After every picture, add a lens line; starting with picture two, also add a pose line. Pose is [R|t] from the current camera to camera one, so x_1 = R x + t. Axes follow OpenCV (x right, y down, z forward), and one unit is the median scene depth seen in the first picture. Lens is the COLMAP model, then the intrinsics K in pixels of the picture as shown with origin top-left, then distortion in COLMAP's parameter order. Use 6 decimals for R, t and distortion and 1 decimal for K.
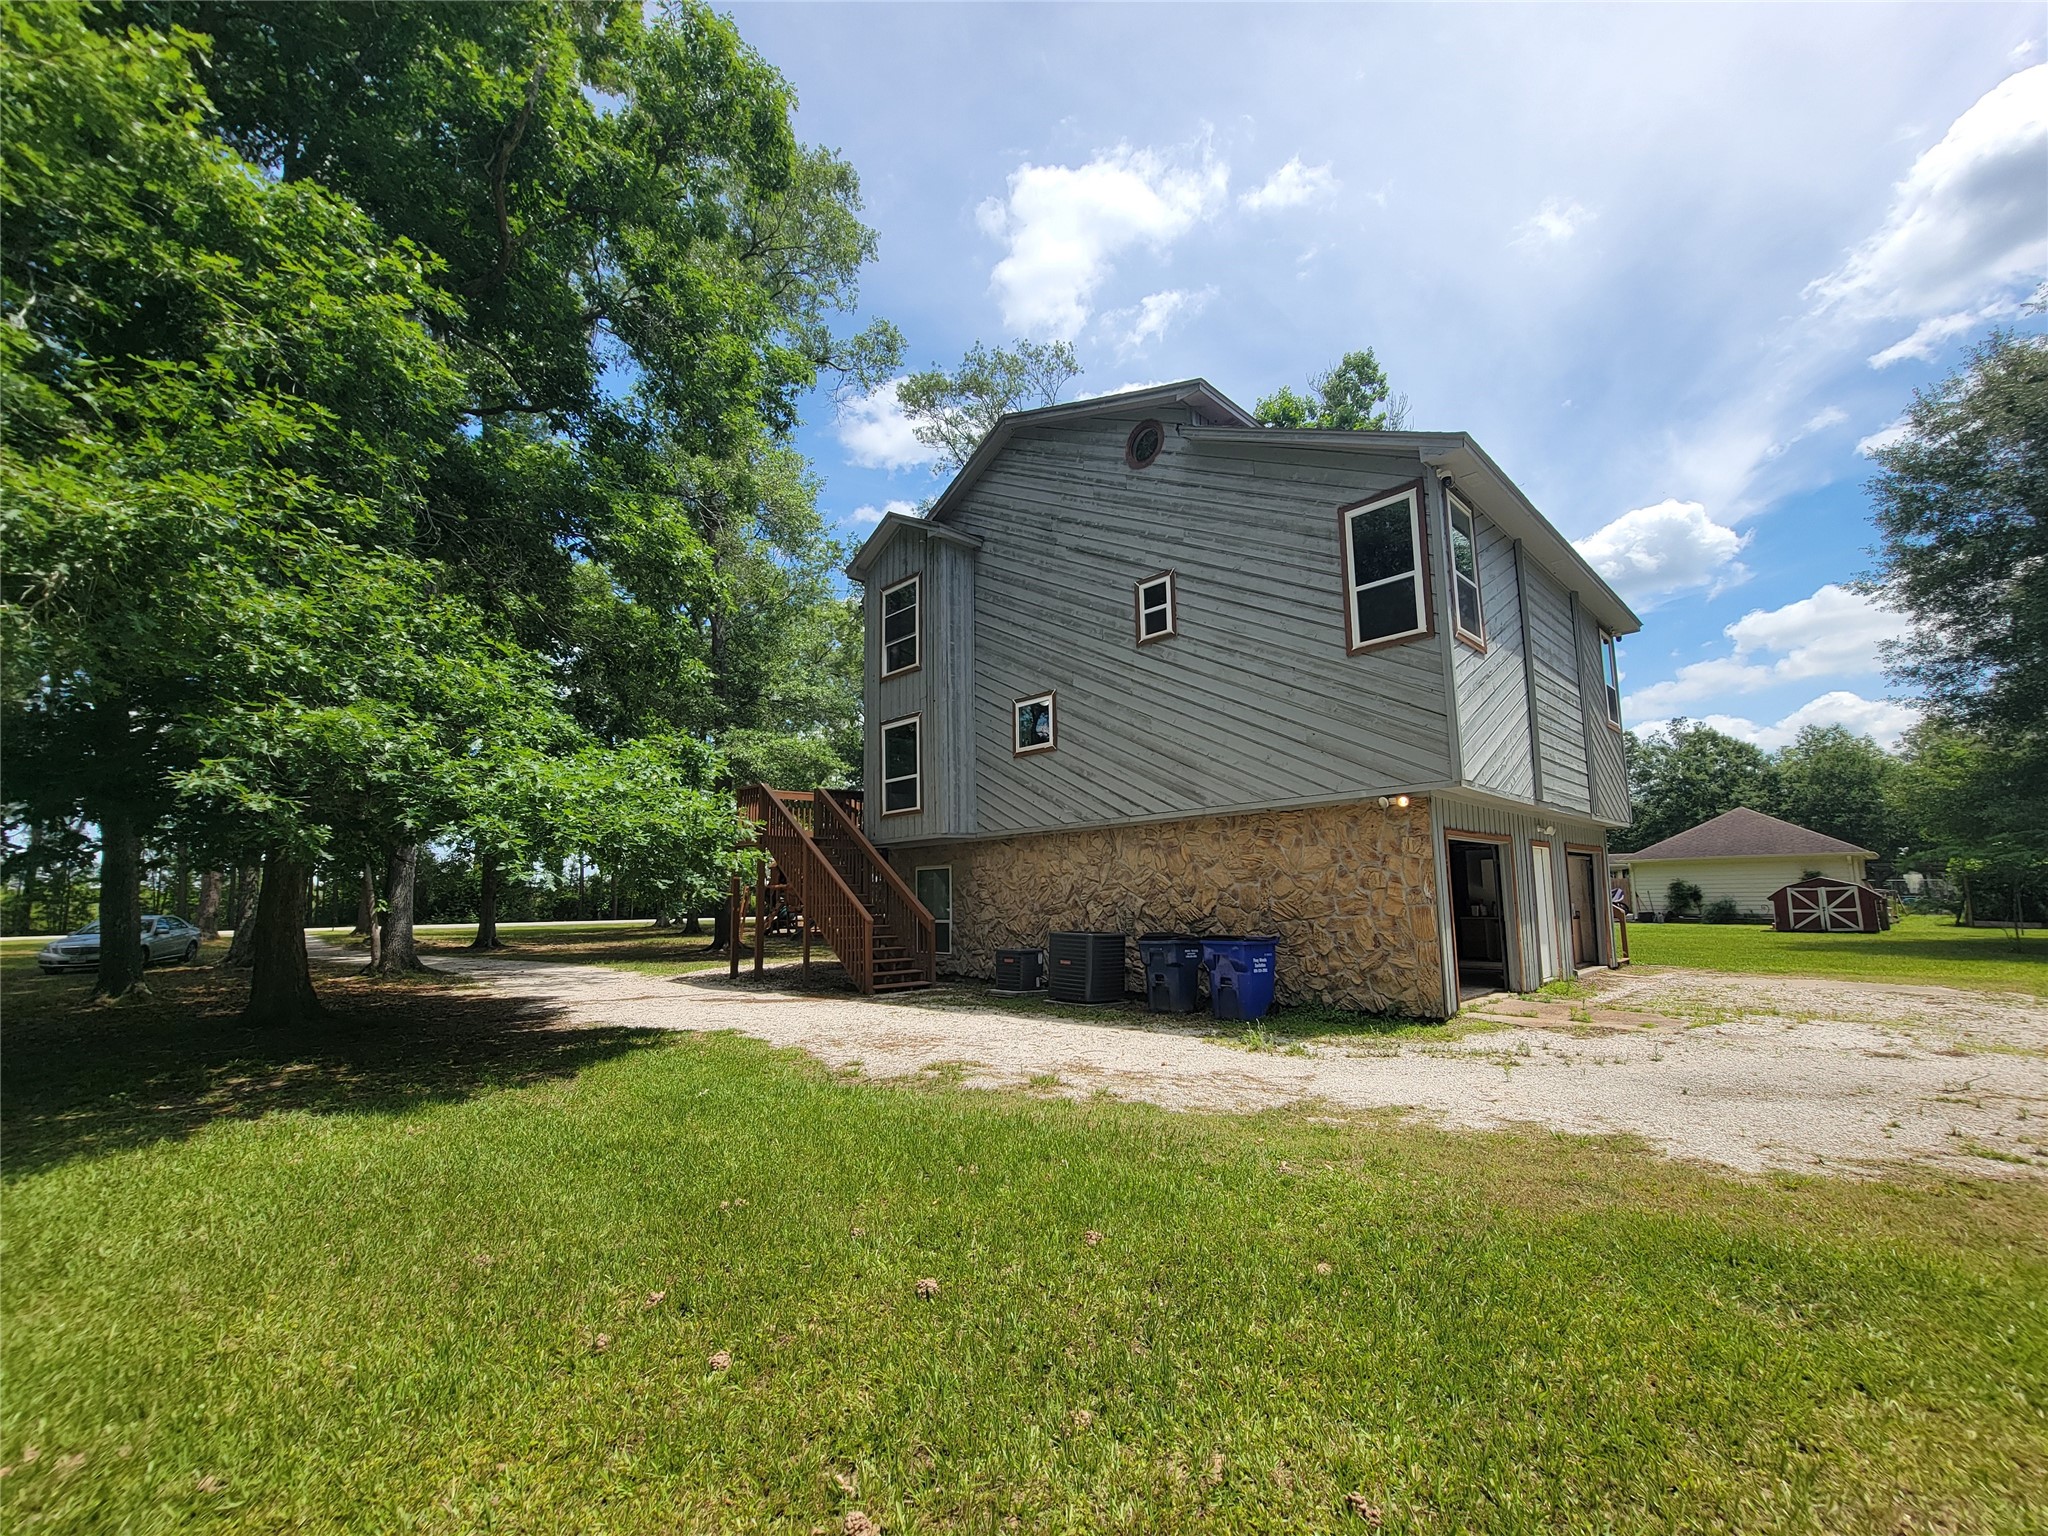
lens RADIAL K [[838.2, 0, 1023.2], [0, 838.2, 776.7], [0, 0, 1]] dist [-0.001987, 0.002222]
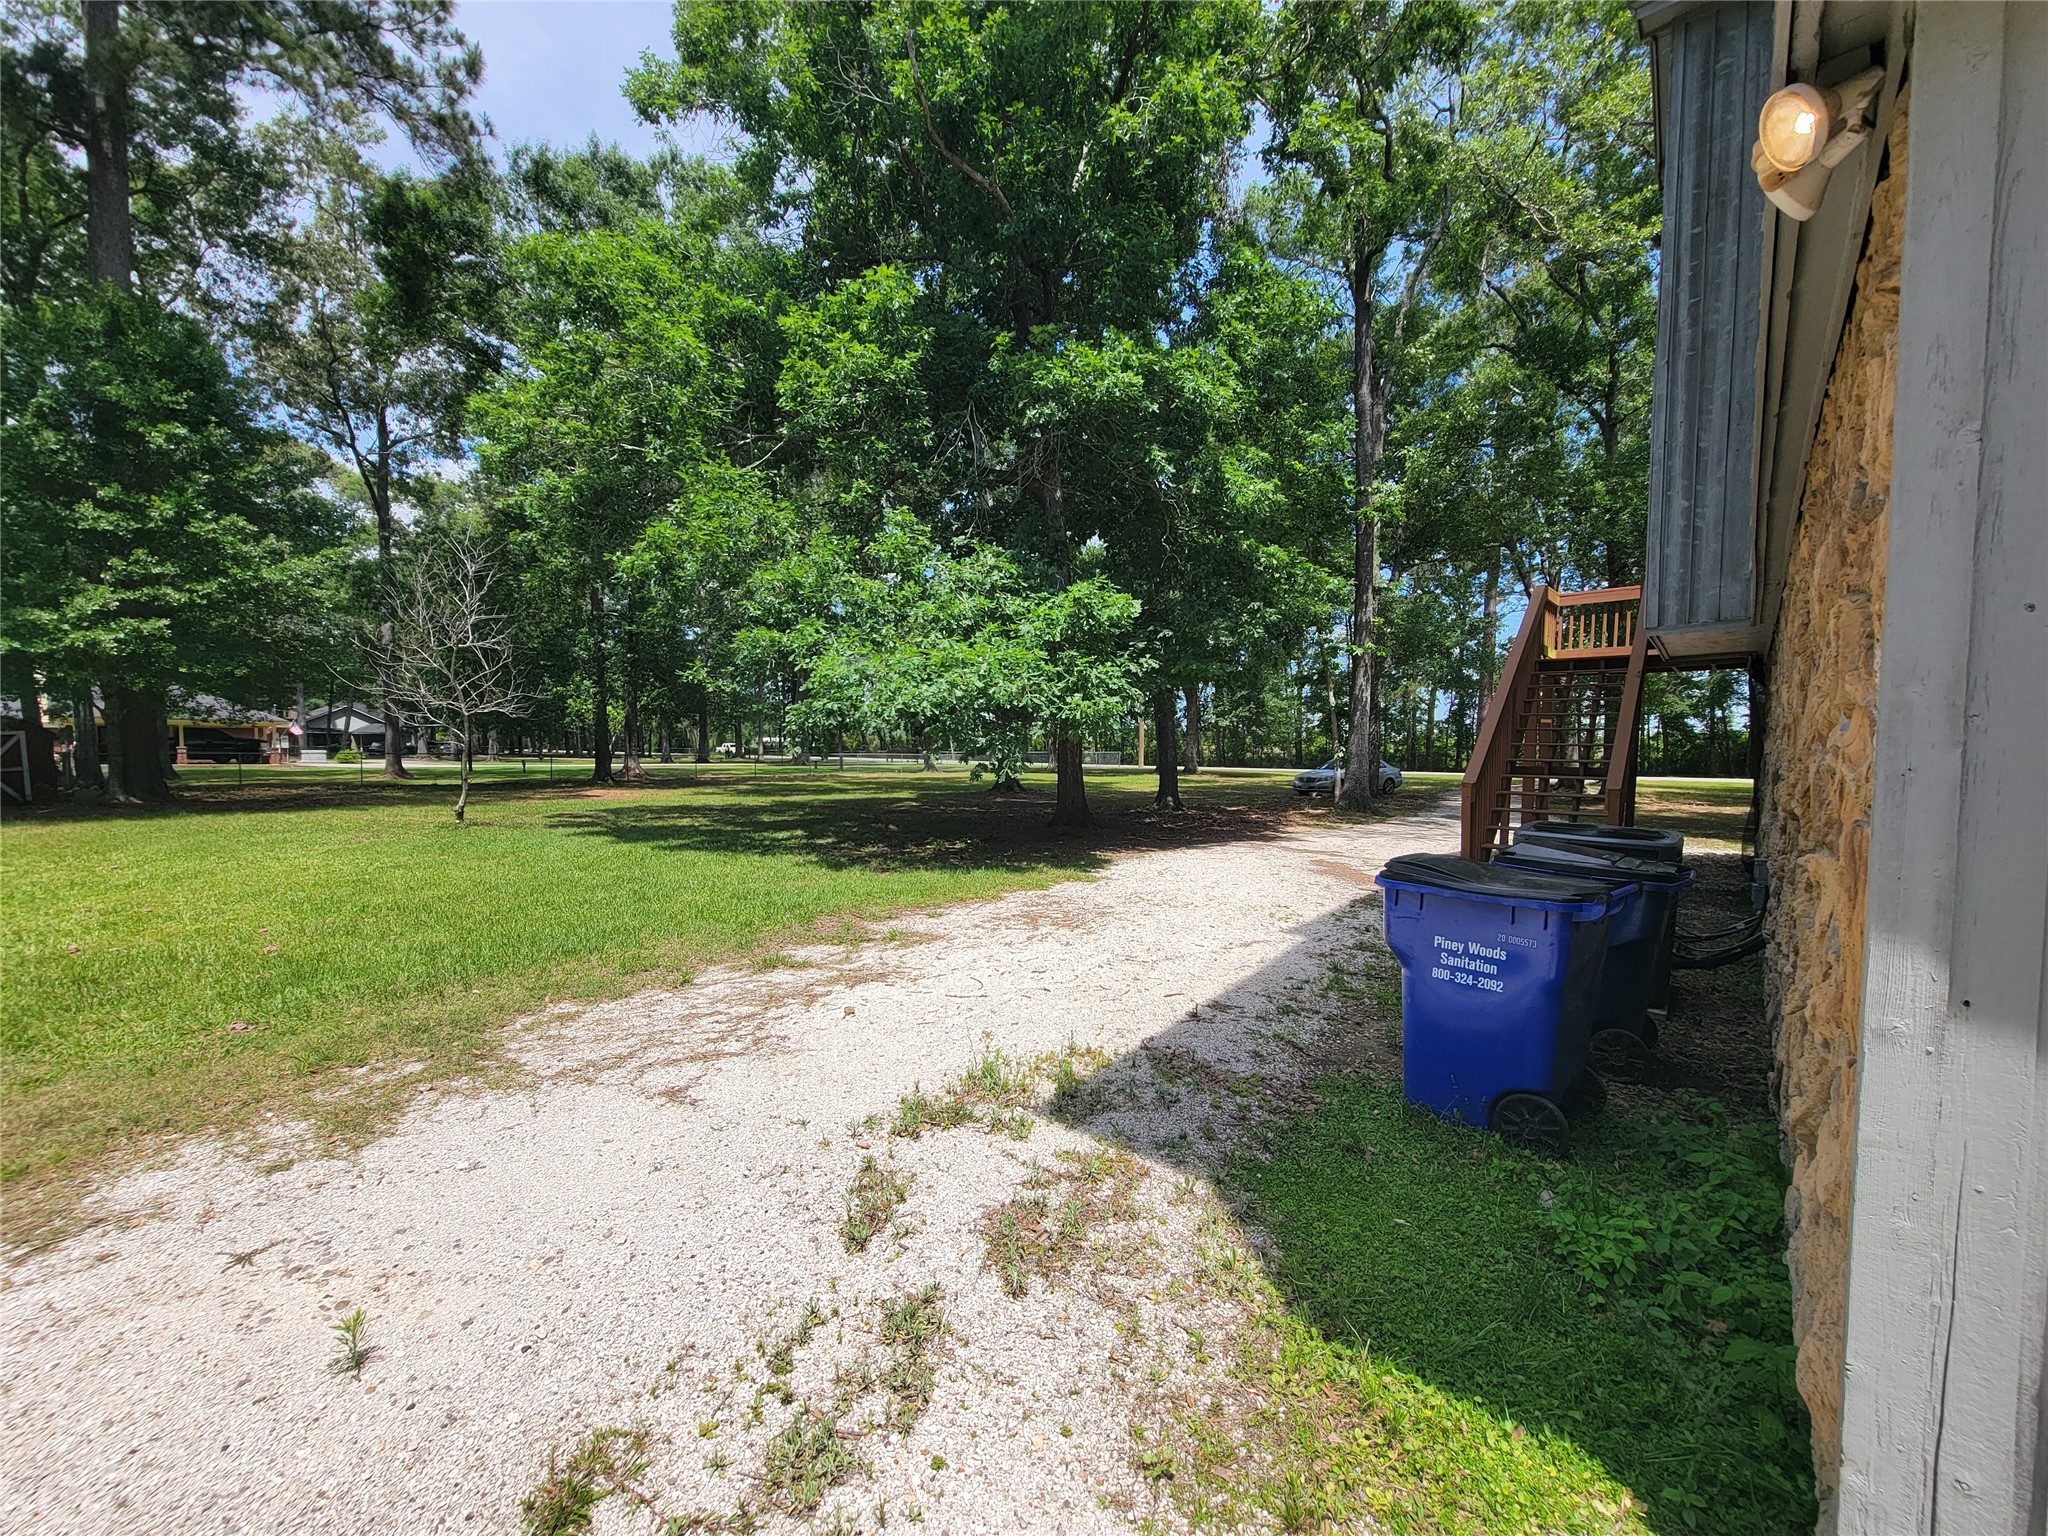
lens RADIAL K [[838.2, 0, 1020.8], [0, 838.2, 796.6], [0, 0, 1]] dist [-0.001987, 0.002222]
pose [[0.089979, 0.073875, -0.993200, 0.972259], [0.127175, 0.988229, 0.085027, 0.186615], [0.987791, -0.133961, 0.079525, 1.363887]]
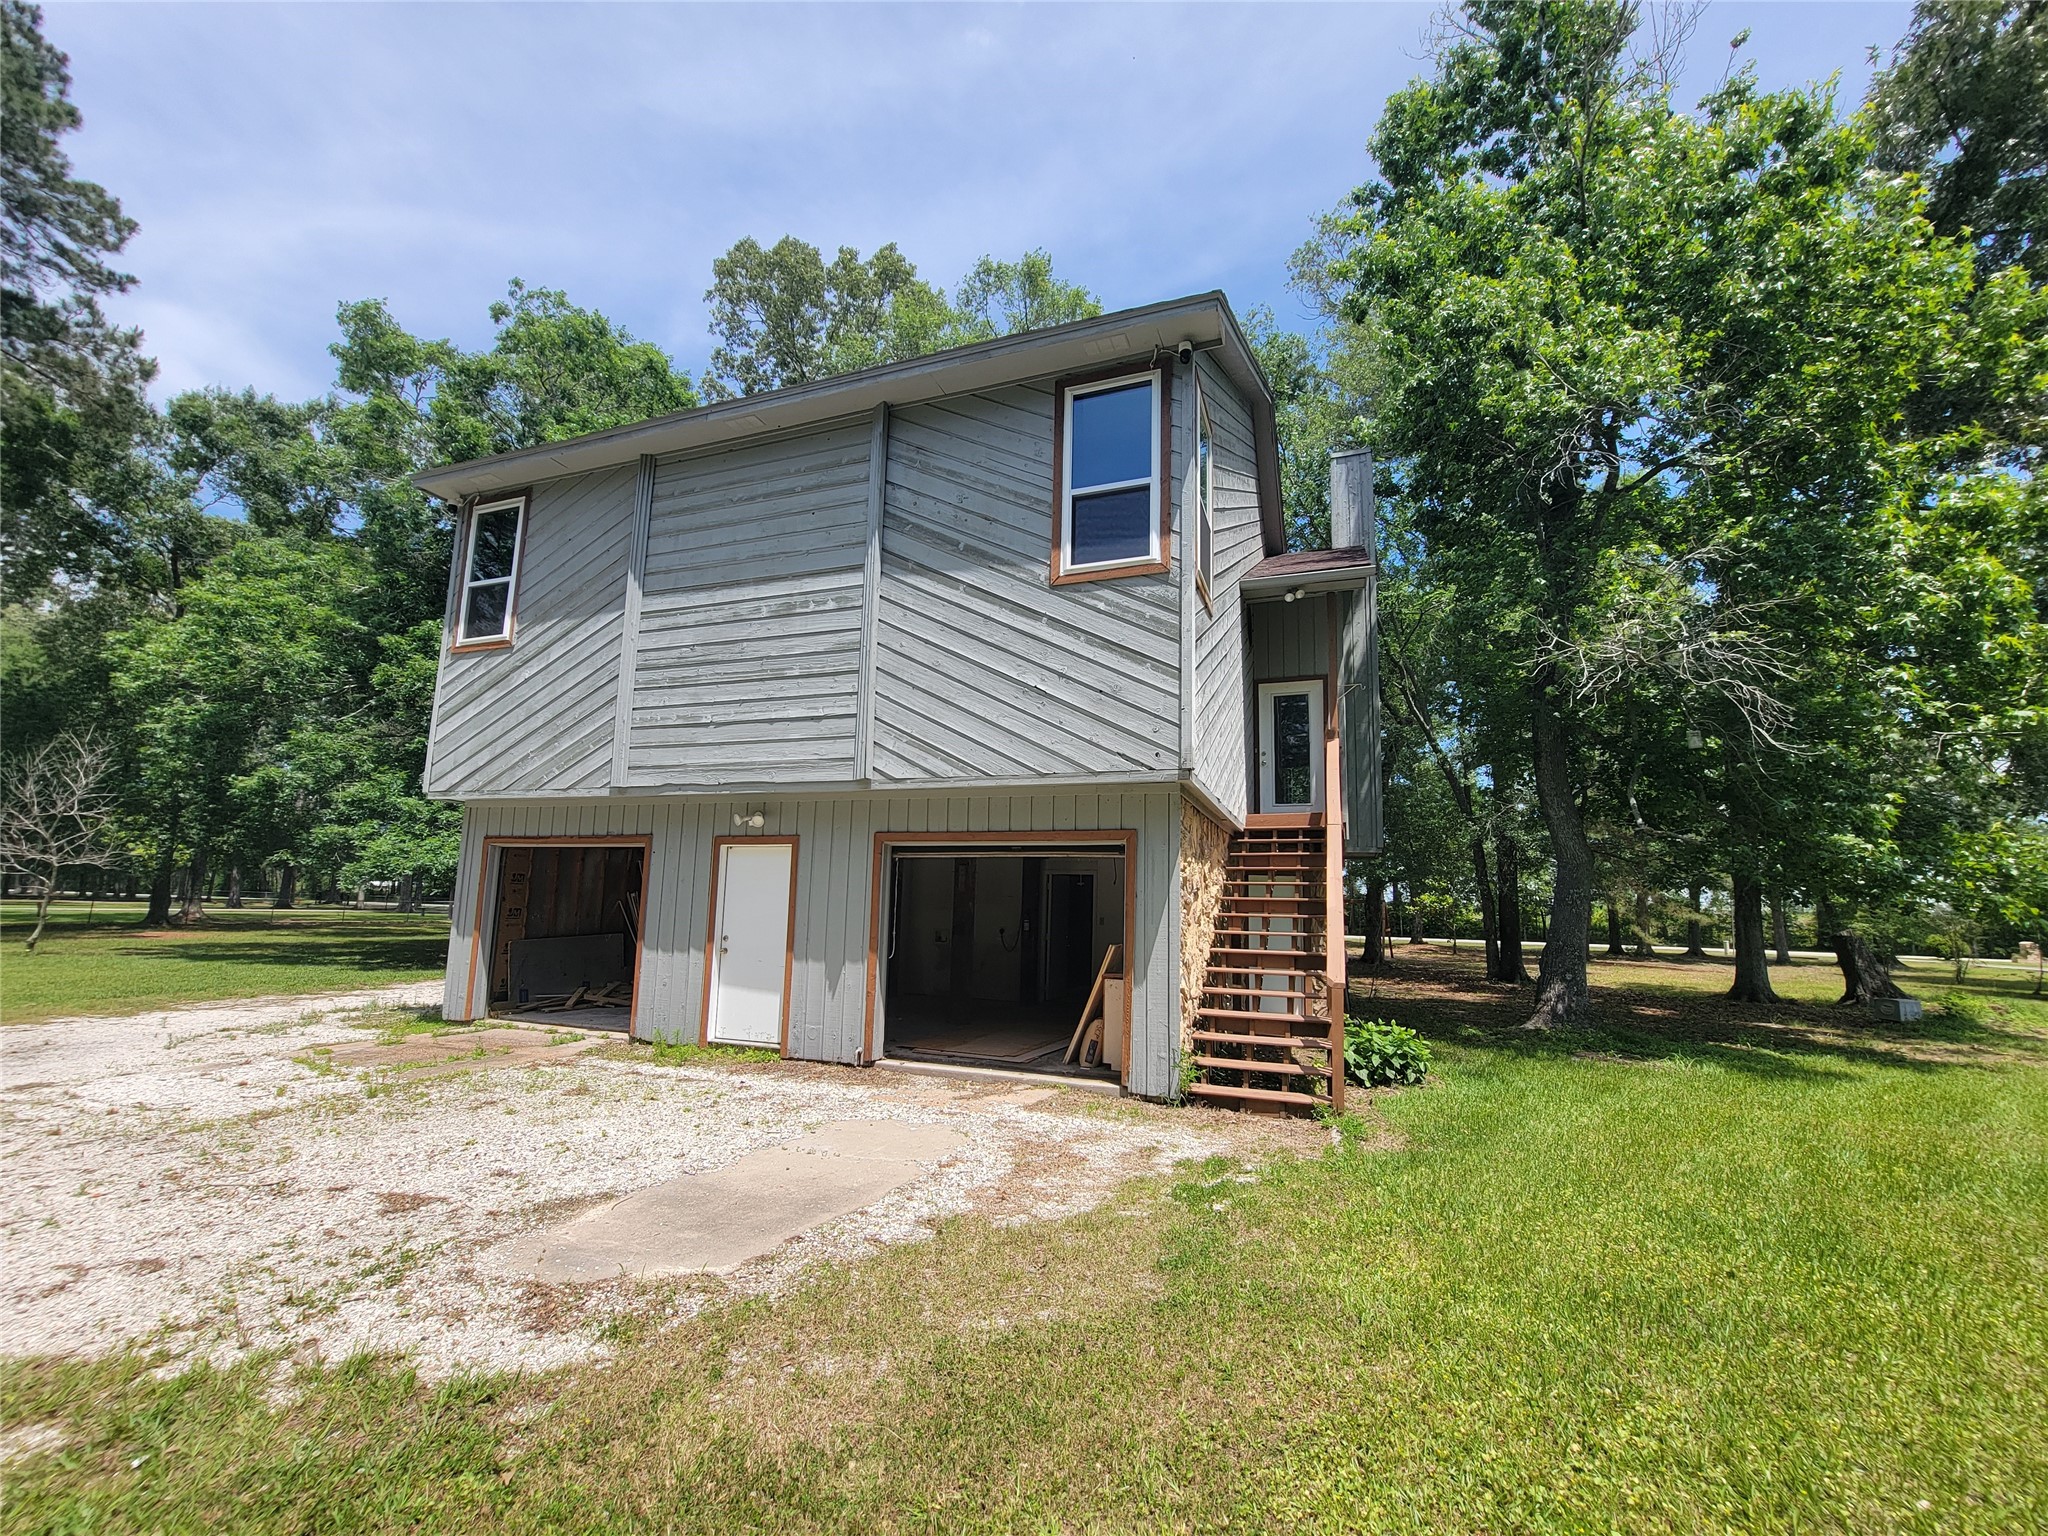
lens RADIAL K [[838.2, 0, 1021.1], [0, 838.2, 791.8], [0, 0, 1]] dist [-0.001987, 0.002222]
pose [[0.428722, -0.095340, -0.898392, 2.815445], [0.095345, 0.993638, -0.059949, 0.211877], [0.898391, -0.059956, 0.435084, 1.899746]]
